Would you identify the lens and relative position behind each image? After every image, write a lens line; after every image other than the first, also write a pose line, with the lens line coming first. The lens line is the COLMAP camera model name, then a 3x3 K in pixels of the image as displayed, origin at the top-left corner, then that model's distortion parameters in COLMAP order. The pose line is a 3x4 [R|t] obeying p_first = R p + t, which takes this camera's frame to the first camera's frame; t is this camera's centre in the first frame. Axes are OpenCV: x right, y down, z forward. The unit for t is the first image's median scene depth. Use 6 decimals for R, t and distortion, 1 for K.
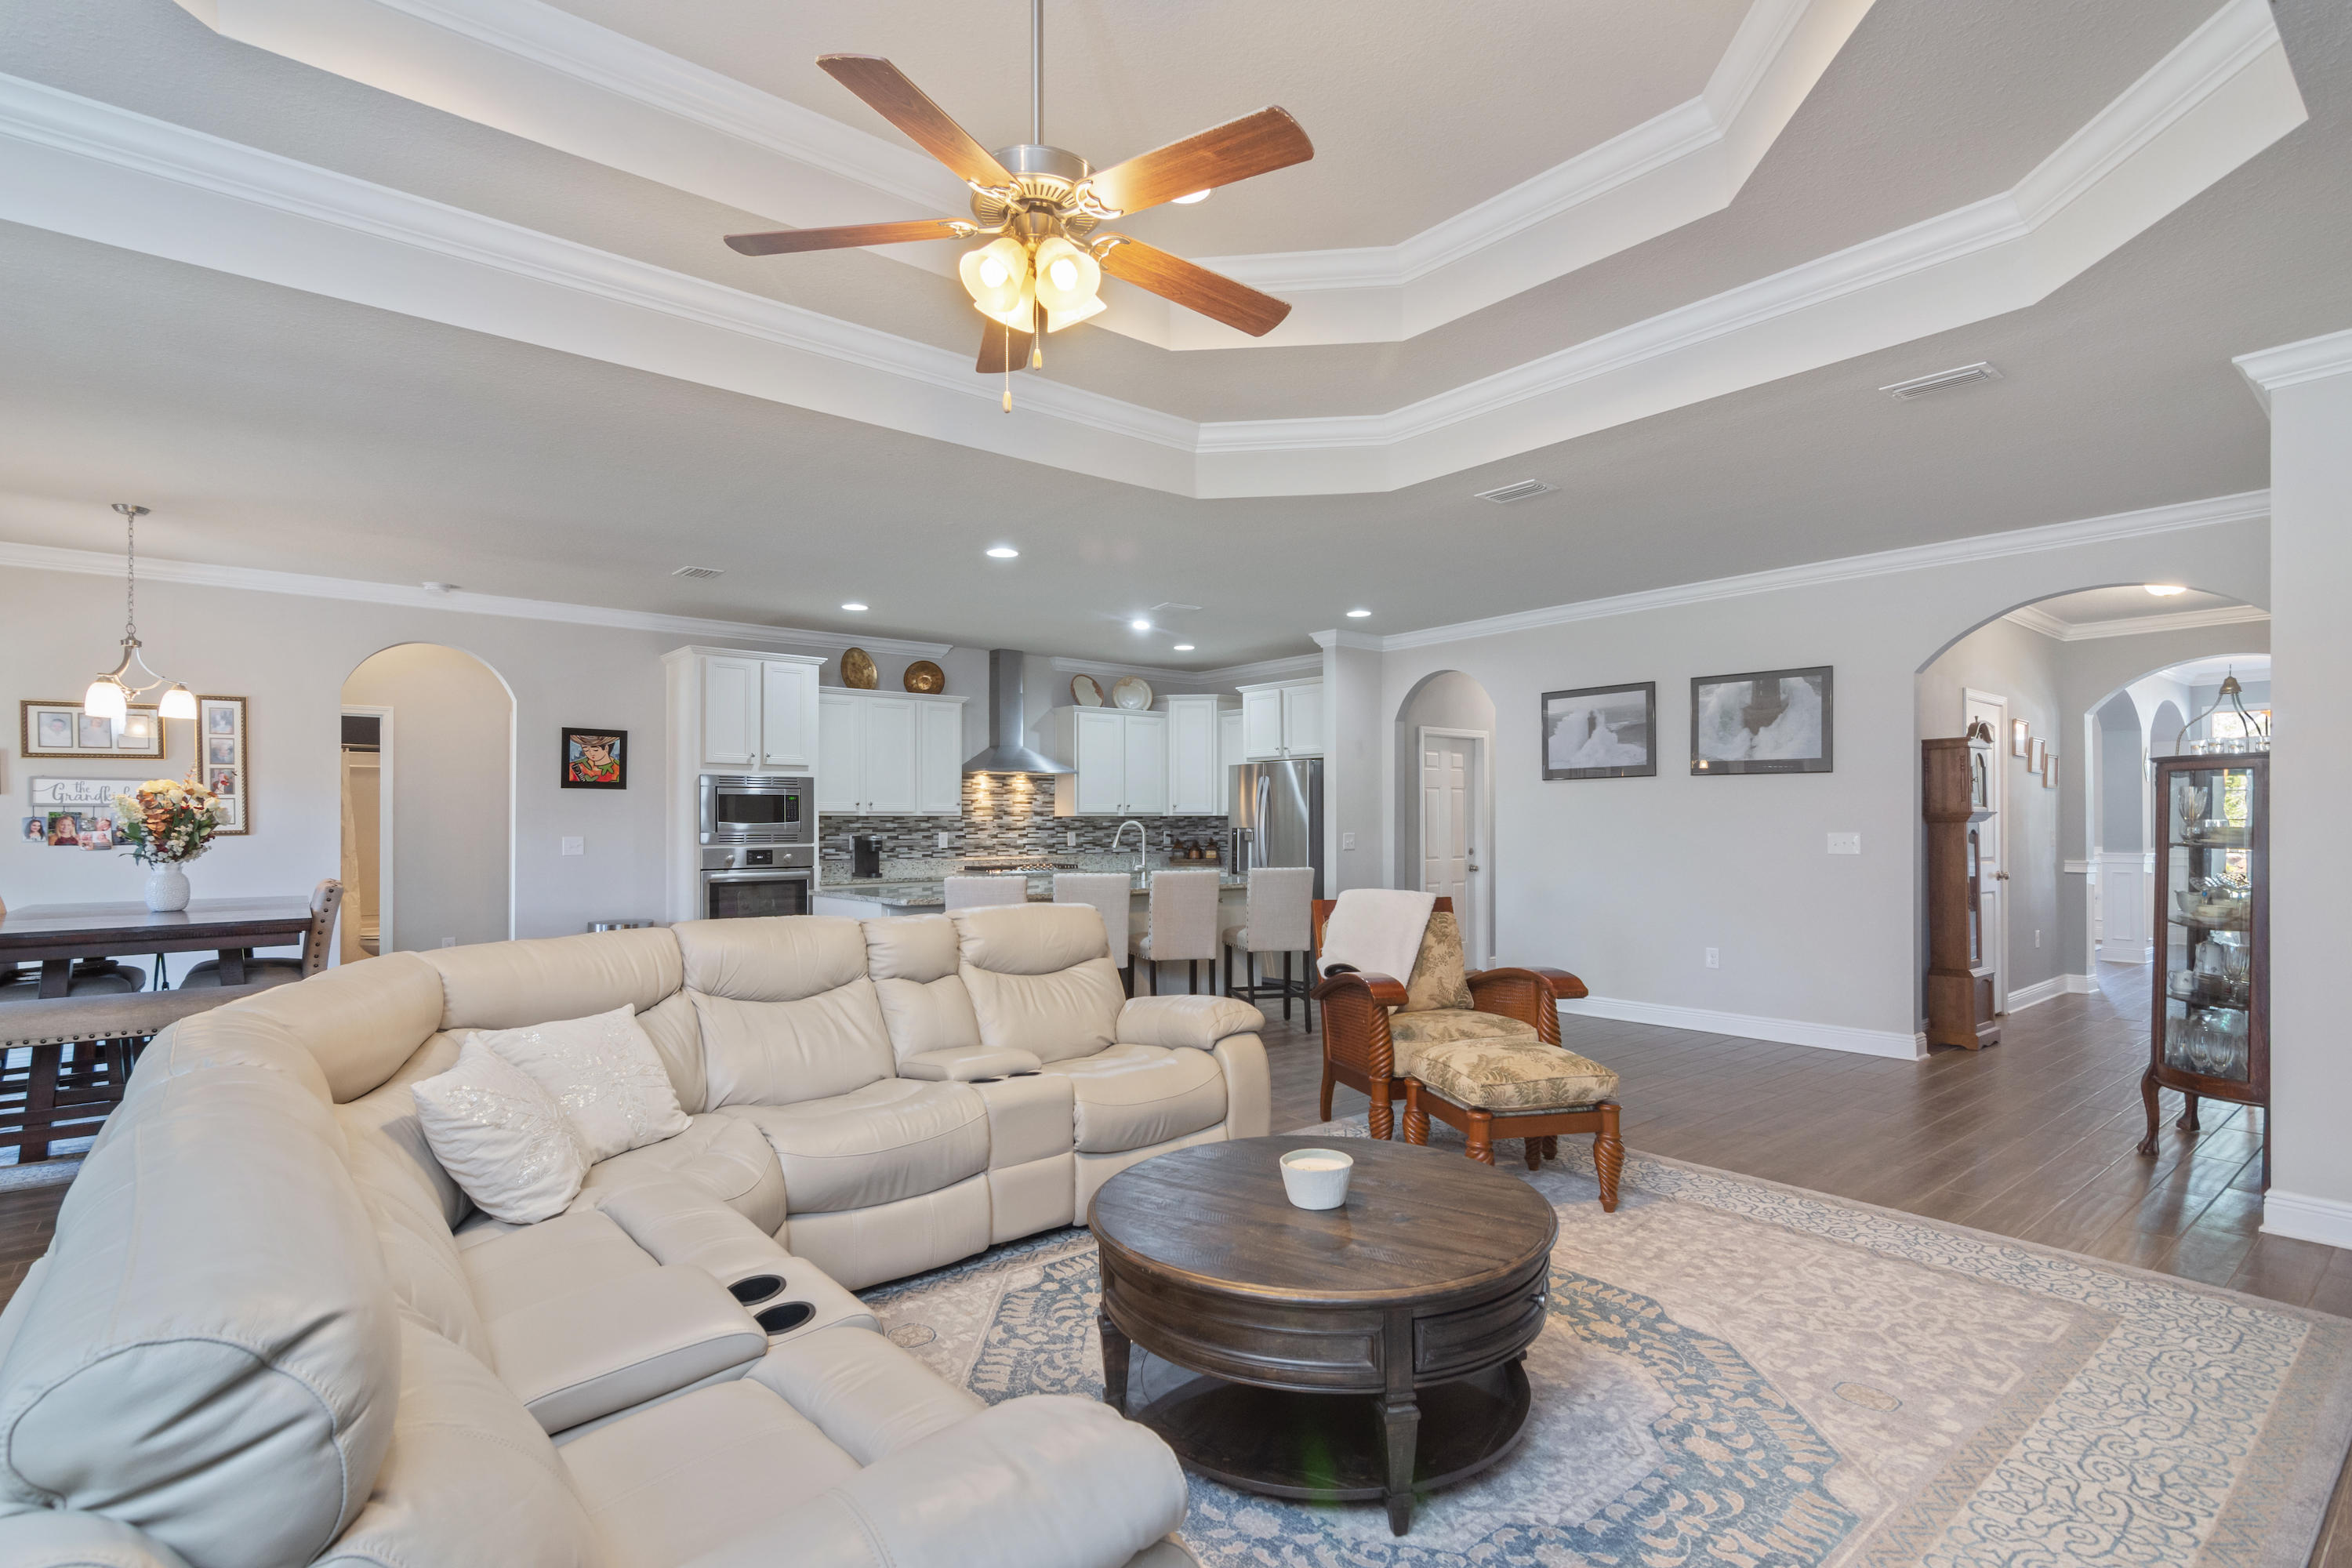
lens RADIAL K [[1137.9, 0, 1180.9], [0, 1137.9, 819.8], [0, 0, 1]] dist [-0.000924, 0.000362]
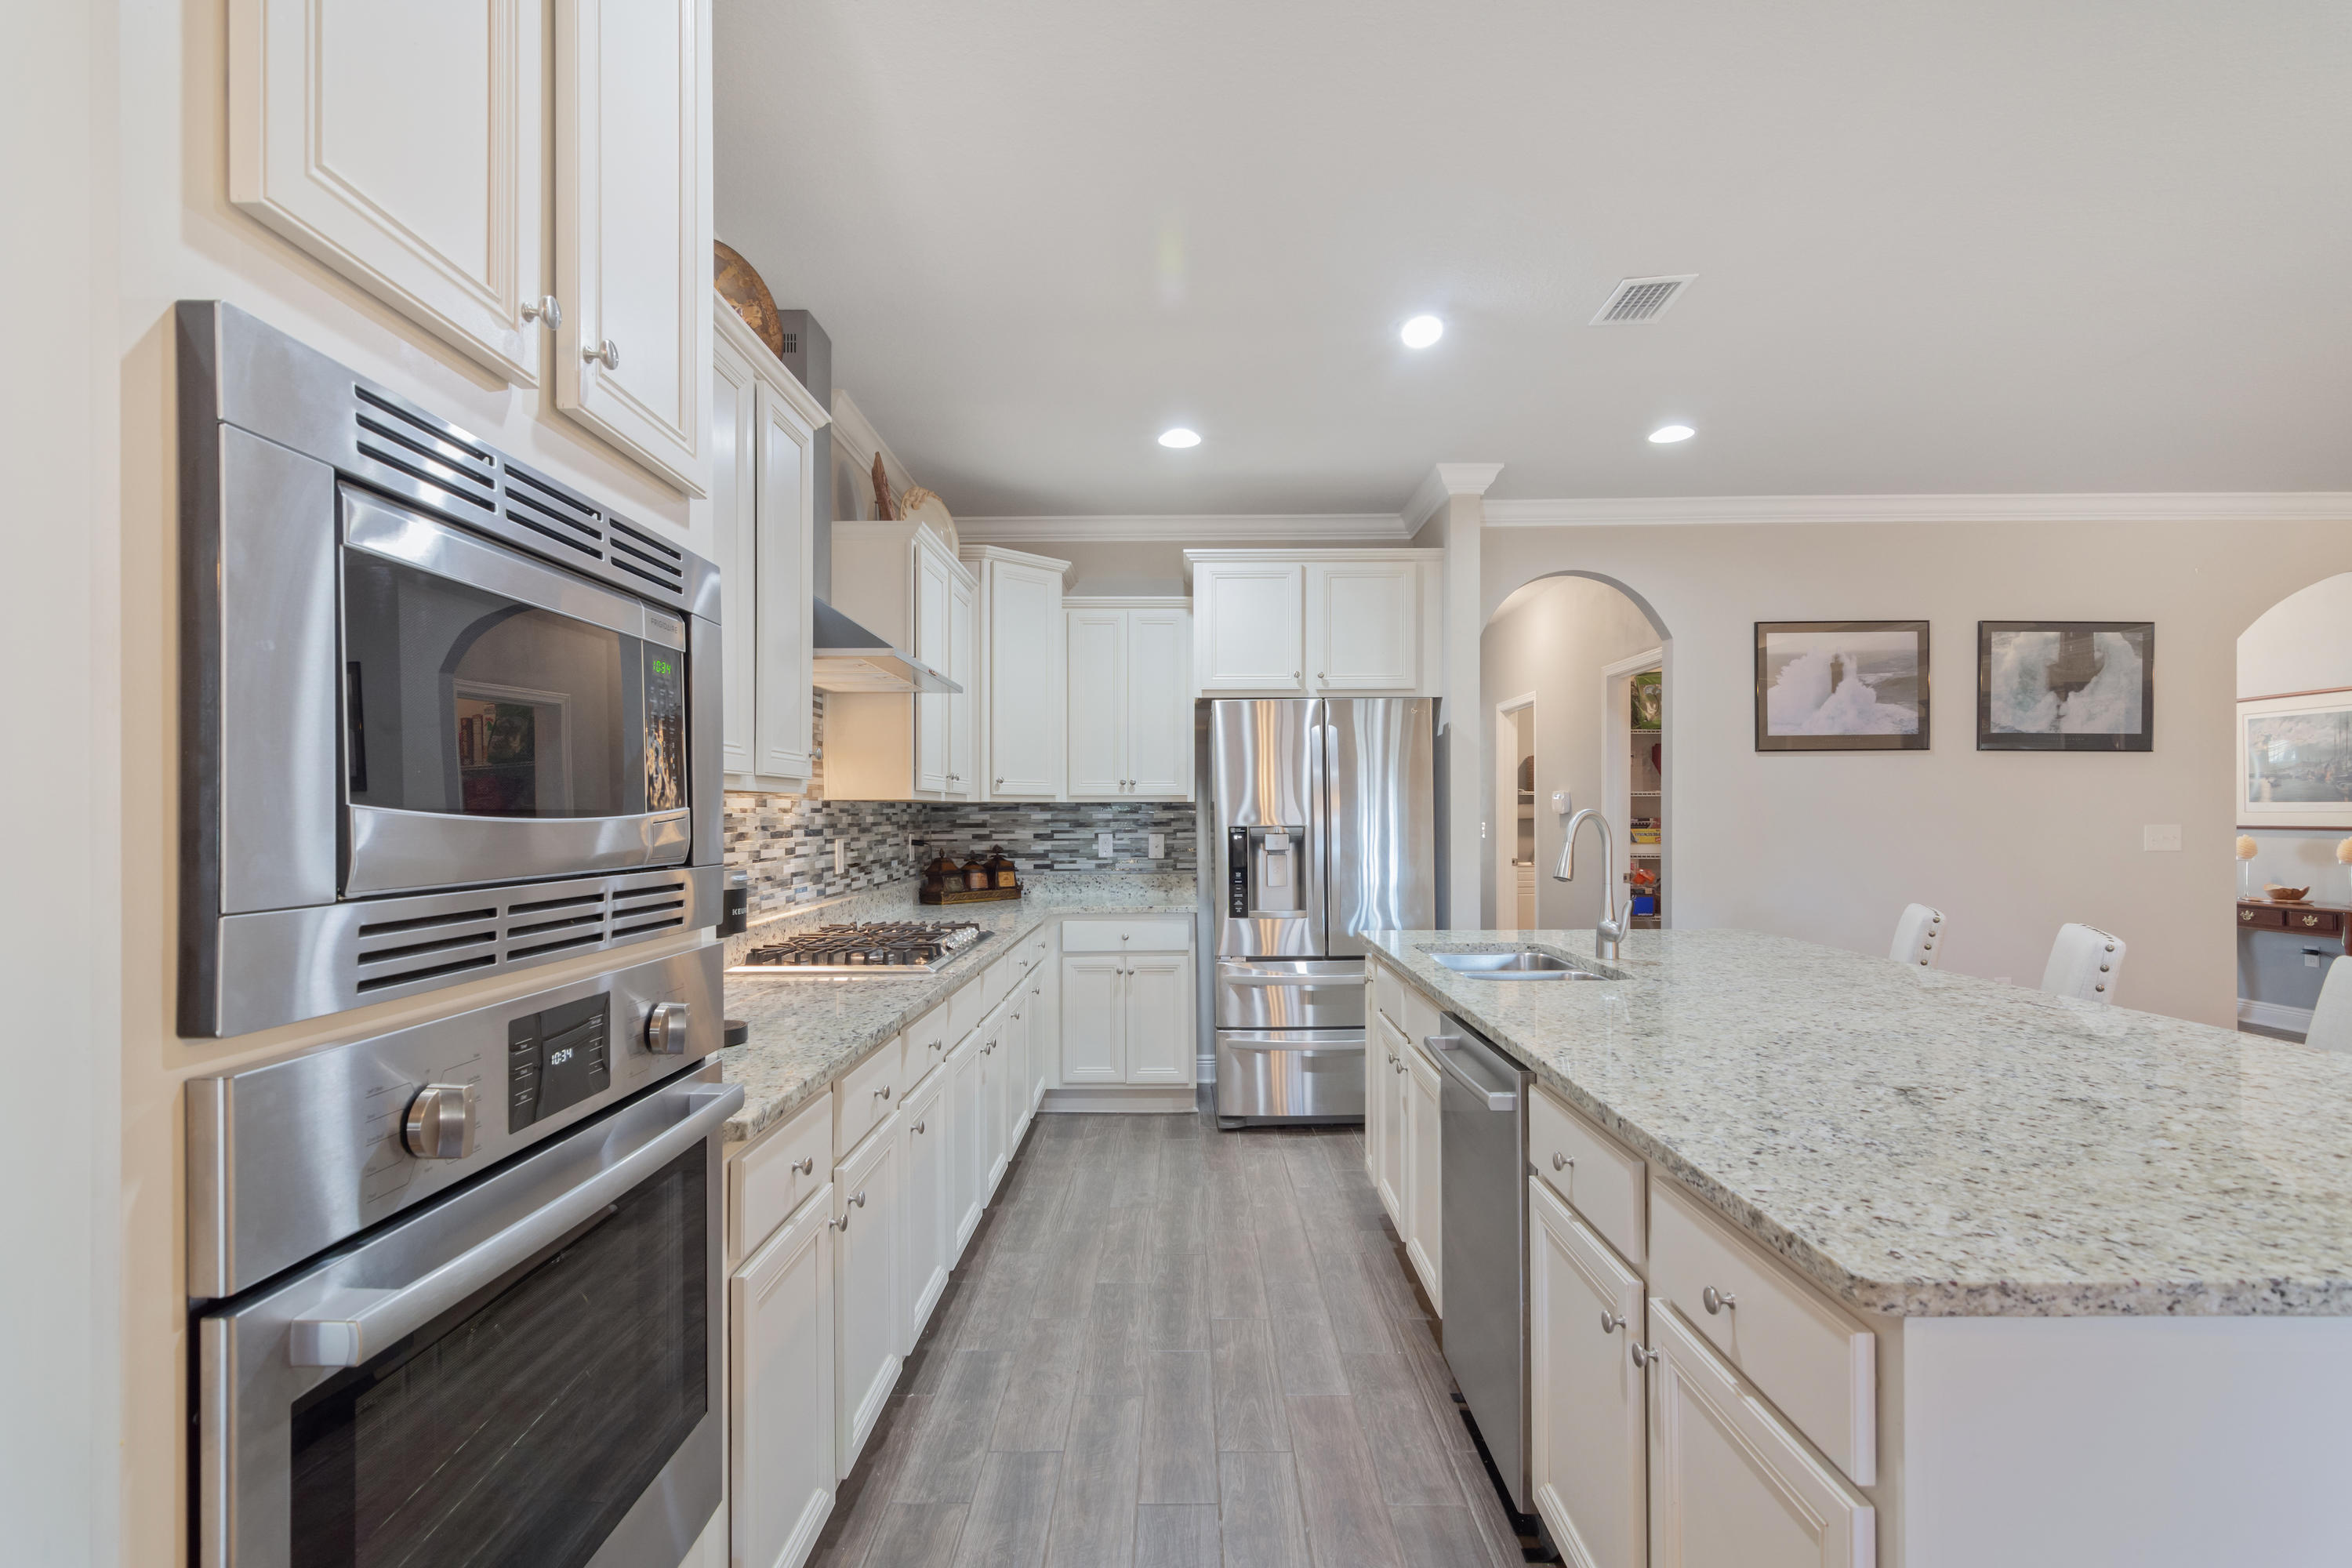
lens RADIAL K [[1137.9, 0, 1180.9], [0, 1137.9, 819.8], [0, 0, 1]] dist [-0.000924, 0.000362]
pose [[0.639602, -0.006712, 0.768677, -0.454171], [0.002060, 0.999973, 0.007018, 0.000657], [-0.768703, -0.002905, 0.639599, 0.895938]]
